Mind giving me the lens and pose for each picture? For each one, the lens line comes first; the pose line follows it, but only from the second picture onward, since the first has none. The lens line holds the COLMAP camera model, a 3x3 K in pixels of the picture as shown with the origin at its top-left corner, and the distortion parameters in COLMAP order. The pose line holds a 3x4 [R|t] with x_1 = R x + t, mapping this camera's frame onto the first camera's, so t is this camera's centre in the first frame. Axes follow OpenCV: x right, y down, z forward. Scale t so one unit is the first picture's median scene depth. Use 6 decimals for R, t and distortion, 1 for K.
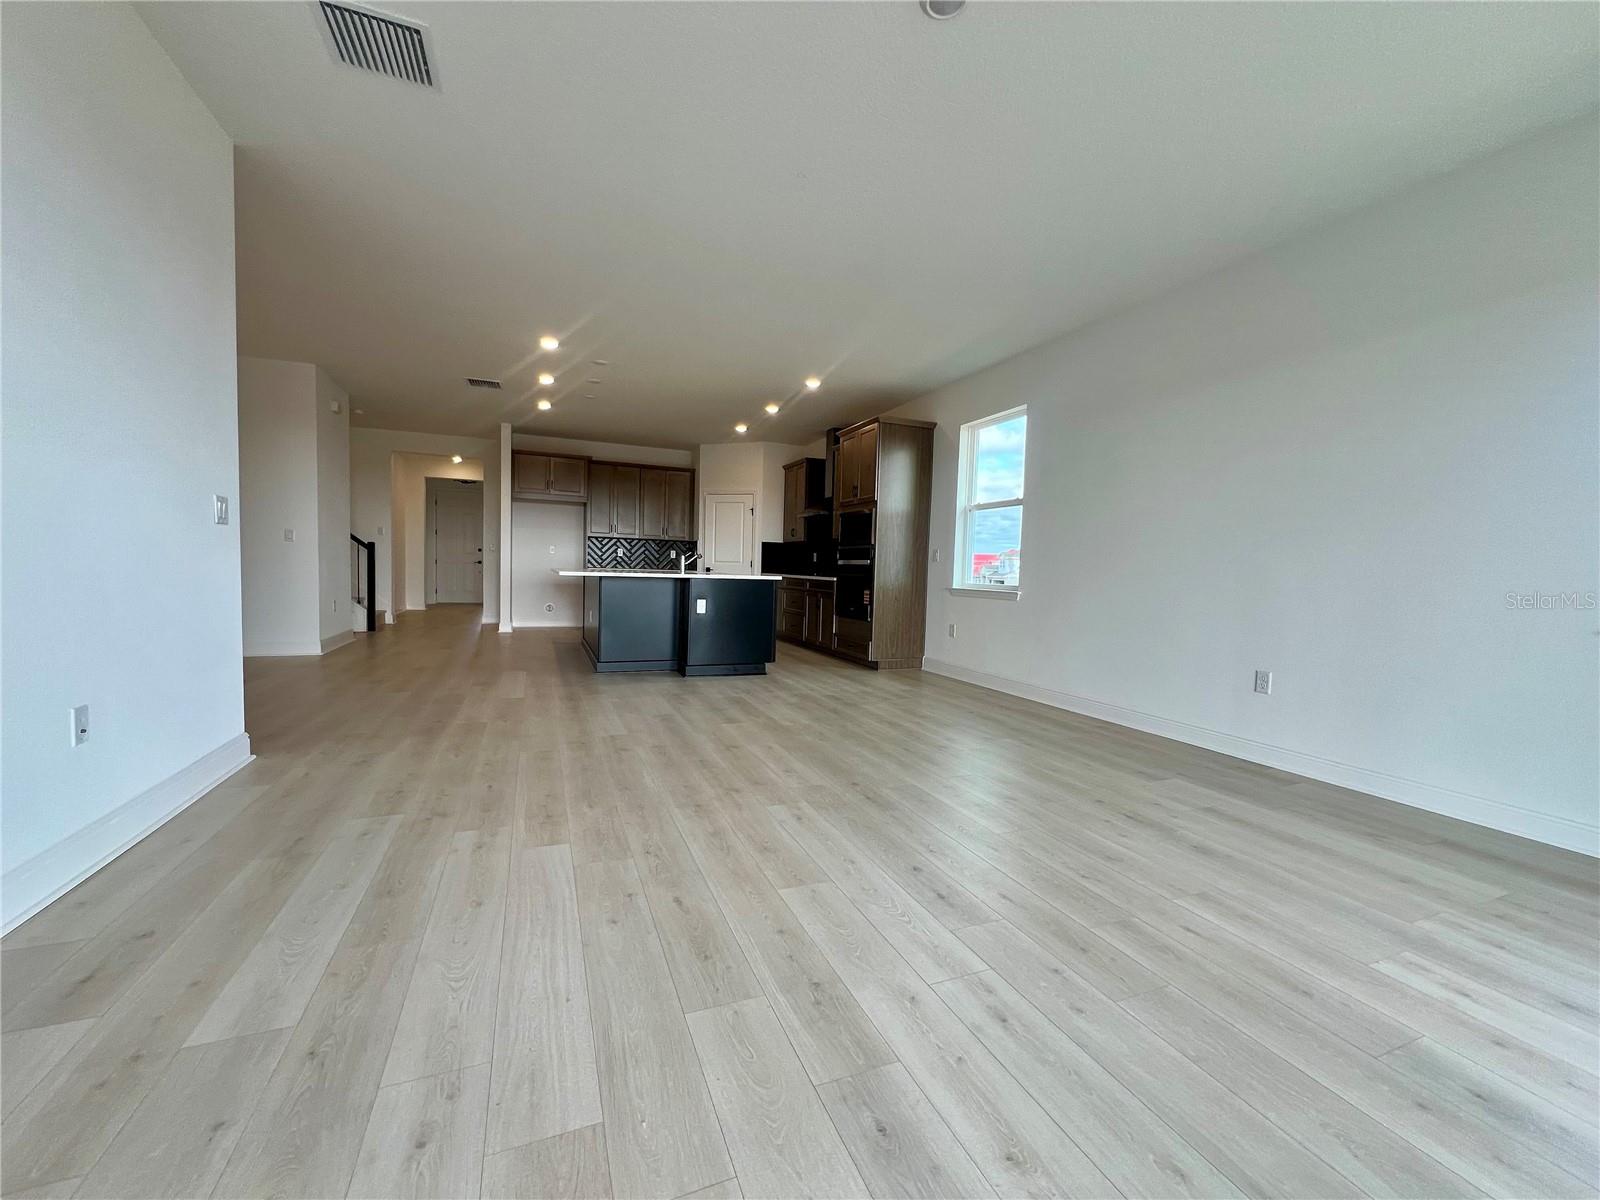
lens RADIAL K [[613.4, 0, 800.0], [0, 613.4, 600.0], [0, 0, 1]] dist [-0.000283, 0.000015]
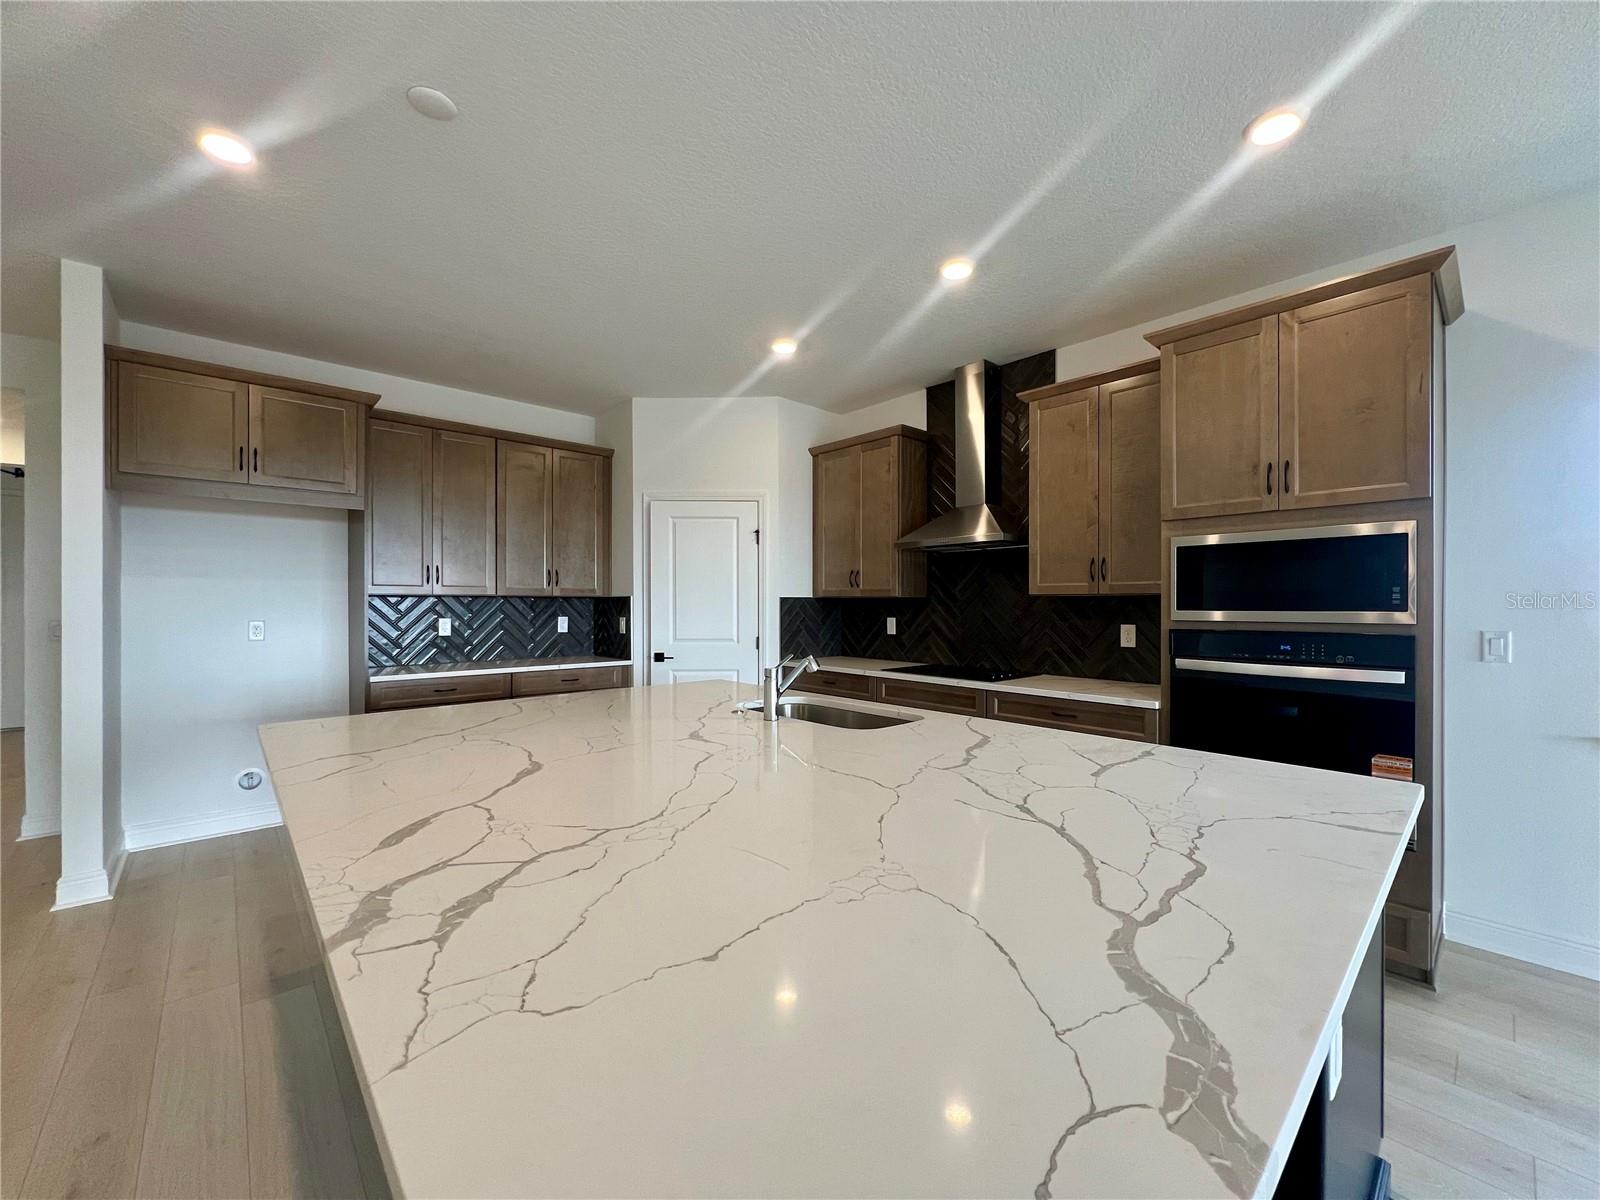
lens RADIAL K [[635.6, 0, 802.4], [0, 635.6, 602.6], [0, 0, 1]] dist [0.000710, 0.000196]
pose [[0.923614, -0.033088, 0.381894, -0.235358], [0.046862, 0.998541, -0.026821, -0.072984], [-0.380450, 0.042669, 0.923817, 0.496046]]
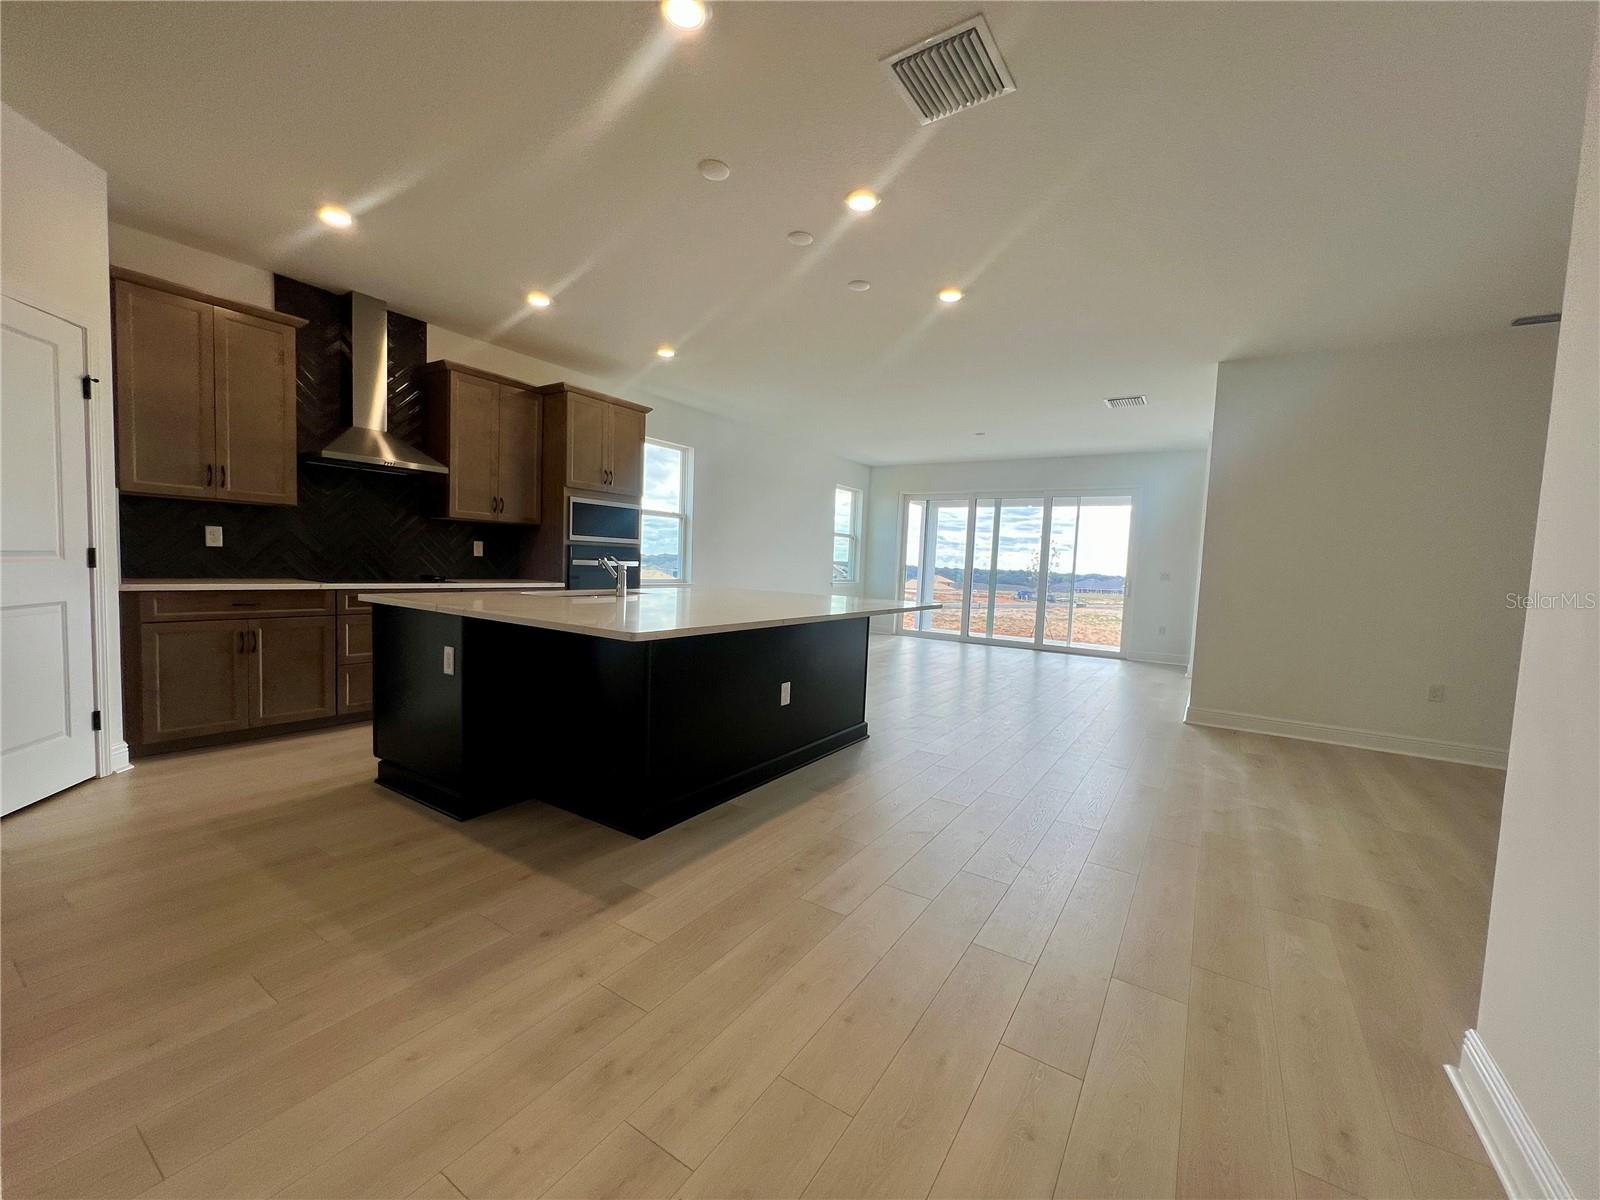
lens RADIAL K [[635.6, 0, 802.4], [0, 635.6, 602.6], [0, 0, 1]] dist [0.000710, 0.000196]
pose [[-0.597872, -0.108307, 0.794241, -0.539036], [-0.027470, 0.993016, 0.114735, -0.079847], [-0.801121, 0.046779, -0.596672, 0.874507]]
